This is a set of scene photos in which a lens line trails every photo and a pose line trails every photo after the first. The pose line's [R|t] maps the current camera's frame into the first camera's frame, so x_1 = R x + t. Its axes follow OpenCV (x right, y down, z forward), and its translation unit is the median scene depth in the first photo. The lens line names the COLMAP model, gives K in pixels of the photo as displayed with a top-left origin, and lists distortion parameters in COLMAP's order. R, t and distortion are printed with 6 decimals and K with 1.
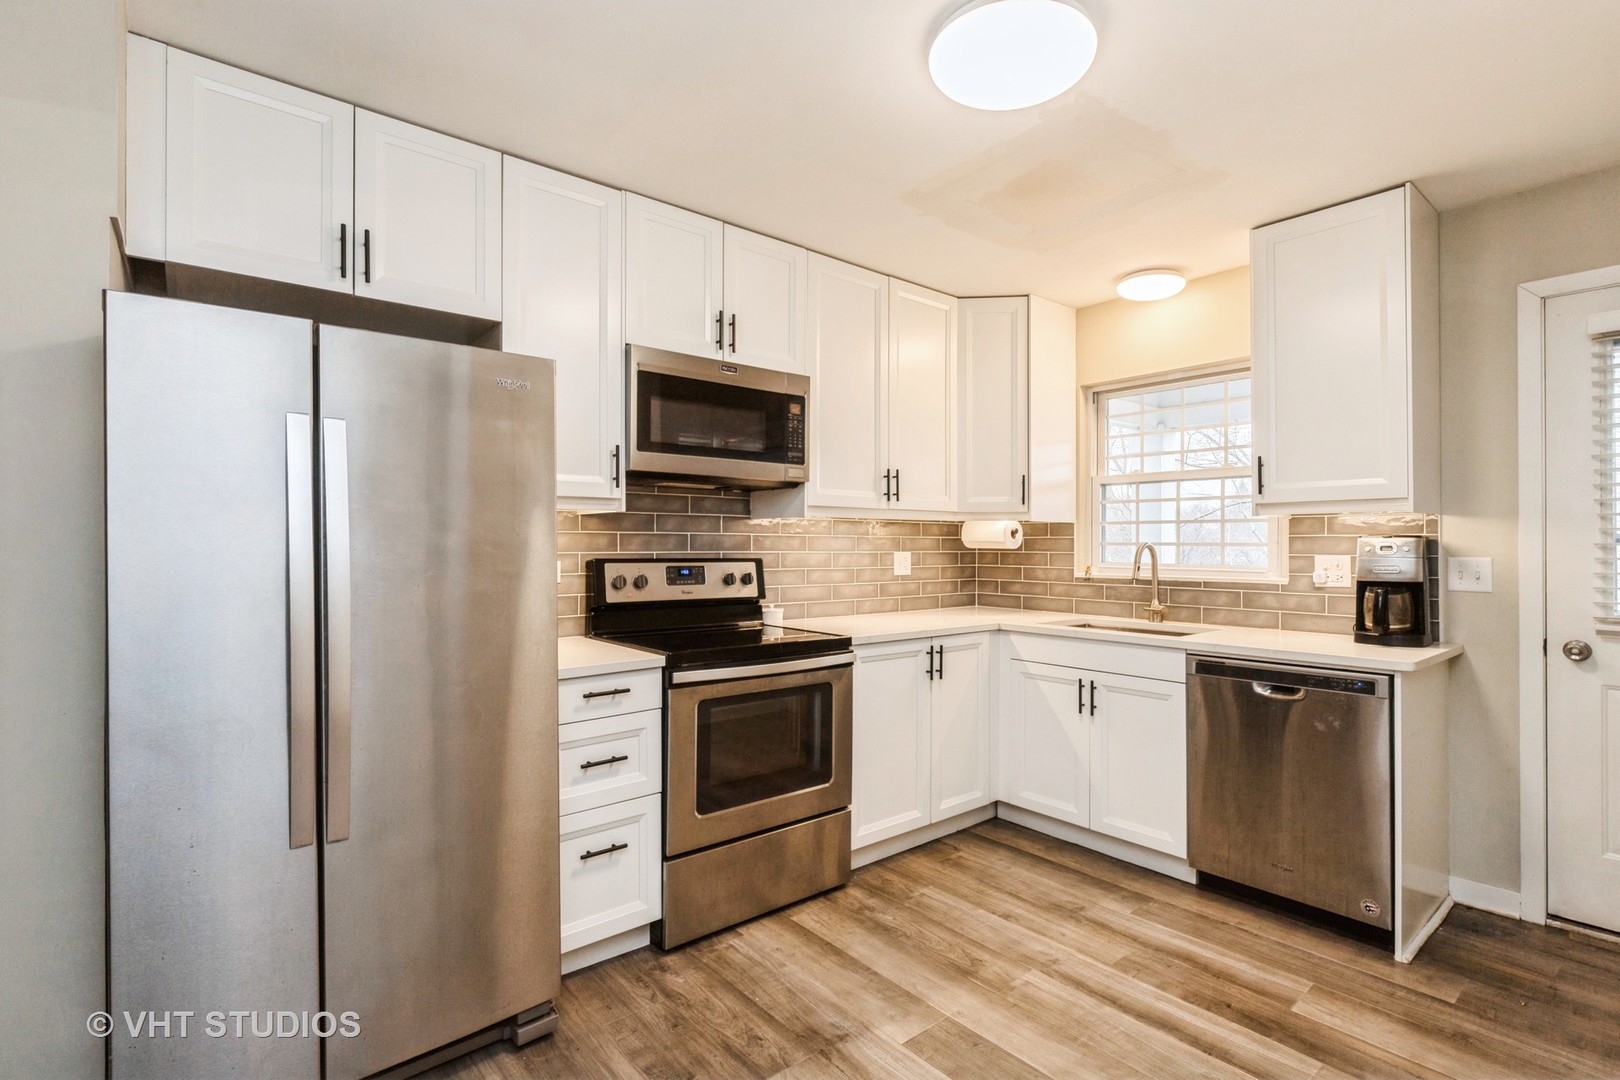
lens RADIAL K [[767.6, 0, 809.8], [0, 767.6, 538.2], [0, 0, 1]] dist [0.005485, 0.000102]
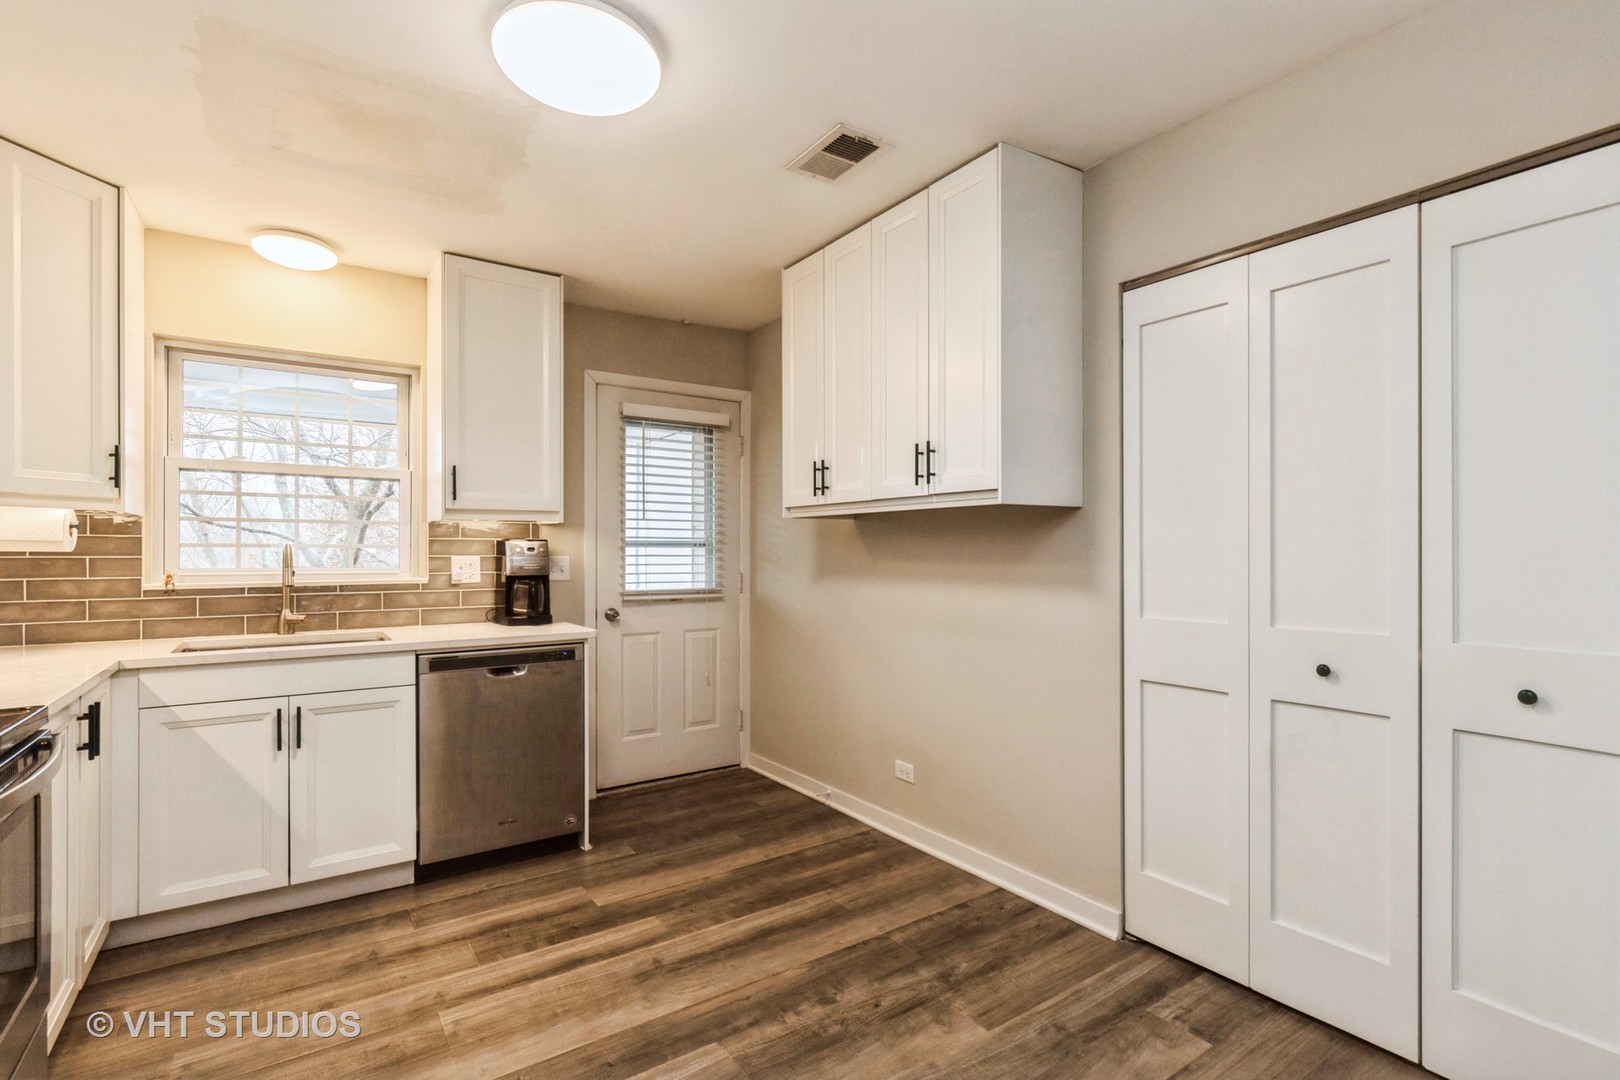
lens RADIAL K [[767.6, 0, 842.0], [0, 767.6, 555.0], [0, 0, 1]] dist [0.005485, 0.000102]
pose [[0.076545, -0.008092, 0.997033, -0.451064], [-0.009903, 0.999912, 0.008876, 0.005186], [-0.997017, -0.010553, 0.076458, 0.359684]]
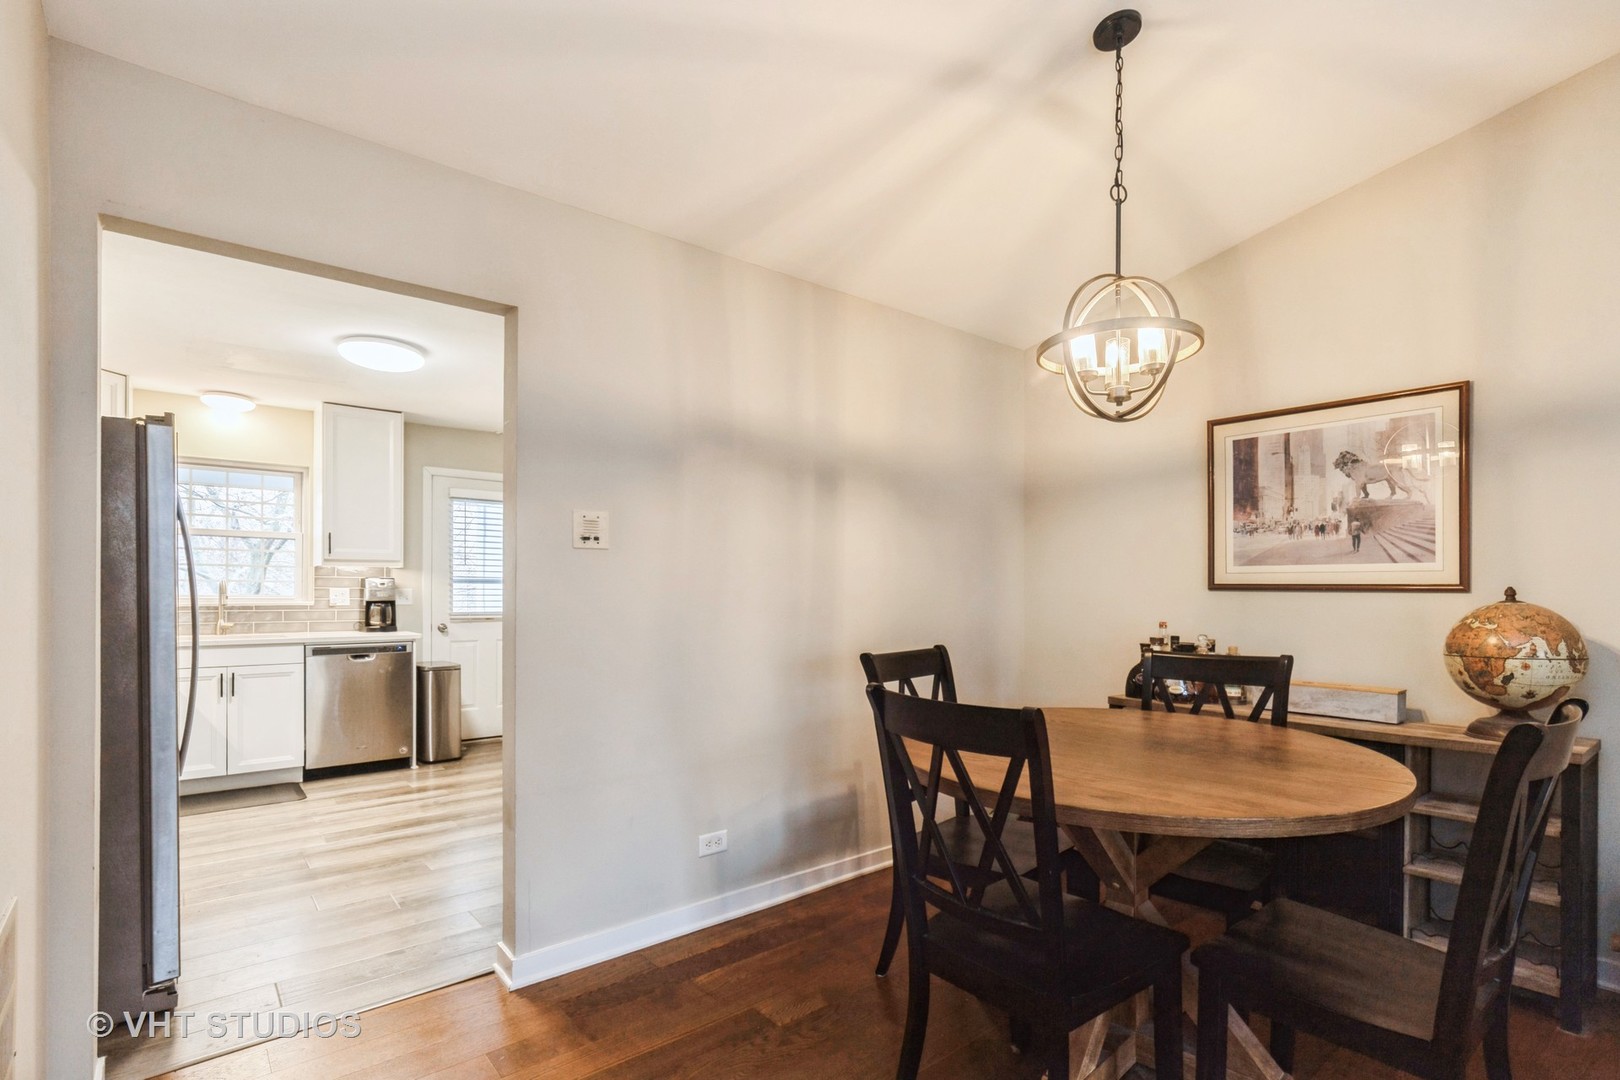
lens RADIAL K [[767.6, 0, 826.1], [0, 767.6, 598.1], [0, 0, 1]] dist [0.005485, 0.000102]
pose [[0.000811, -0.014610, 0.999893, -1.177526], [-0.016715, 0.999753, 0.014622, 0.000010], [-0.999860, -0.016725, 0.000566, -0.153039]]
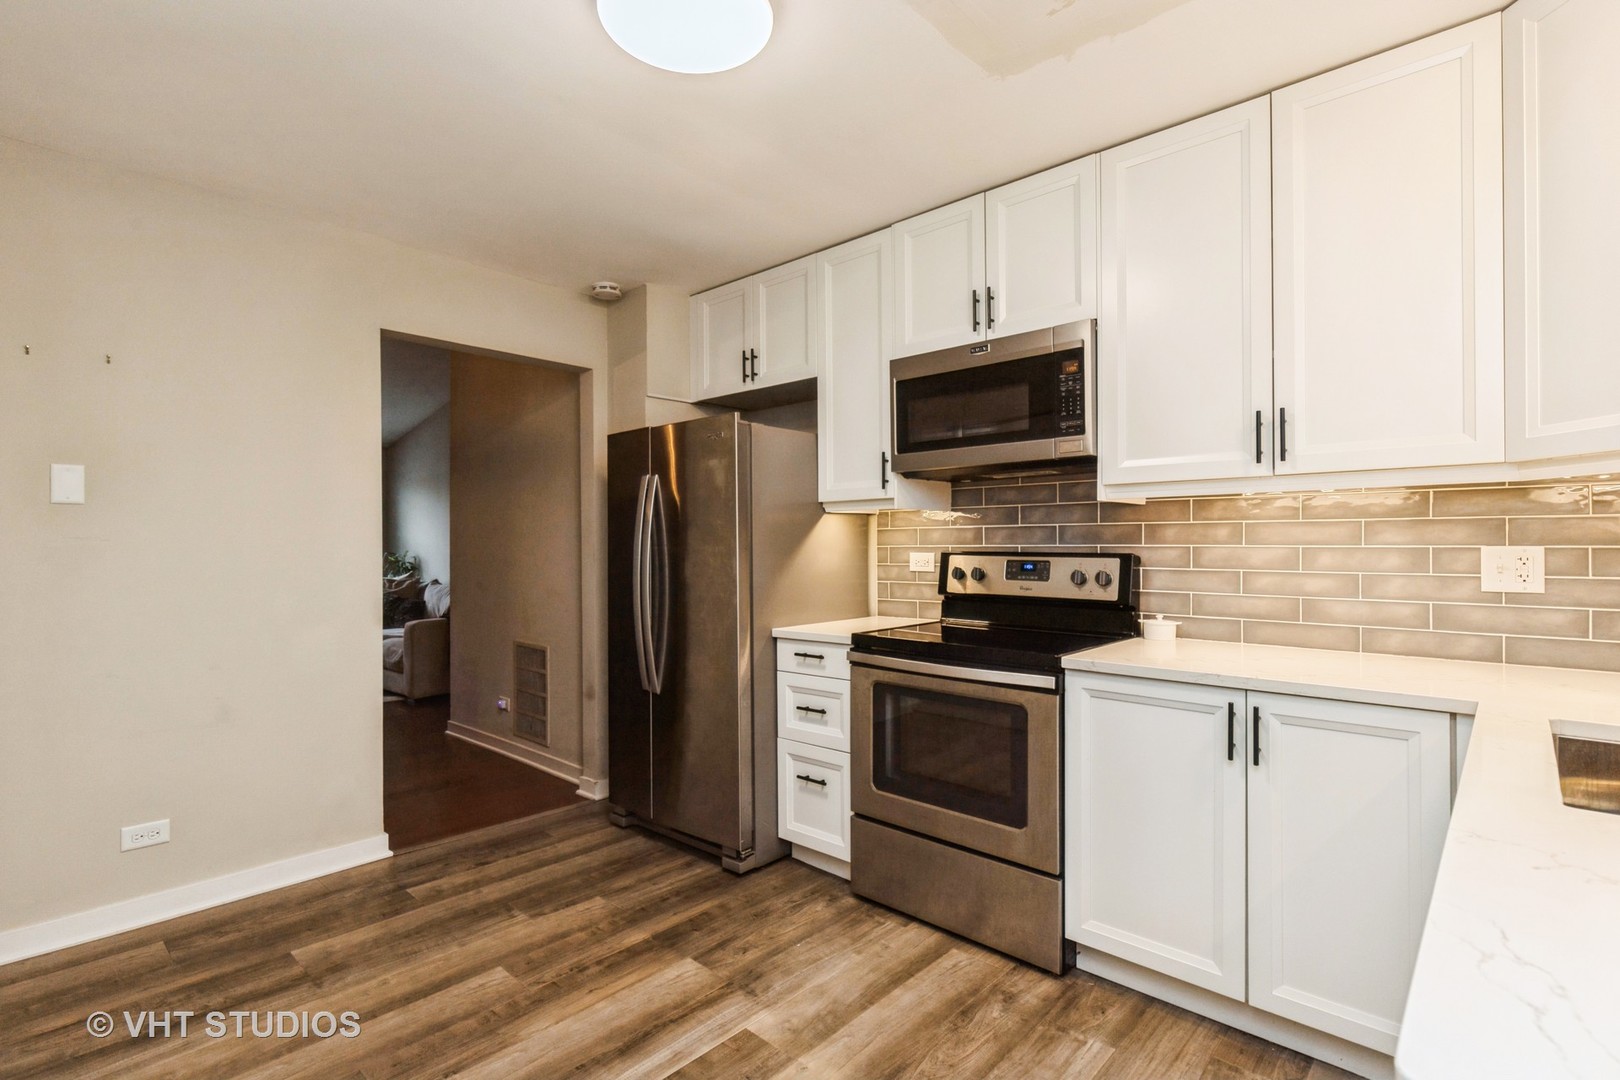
lens RADIAL K [[767.6, 0, 805.2], [0, 767.6, 542.3], [0, 0, 1]] dist [0.005485, 0.000102]
pose [[0.131361, -0.002328, -0.991332, 0.752348], [0.015616, 0.999878, -0.000278, 0.010604], [0.991212, -0.015444, 0.131382, 0.629776]]
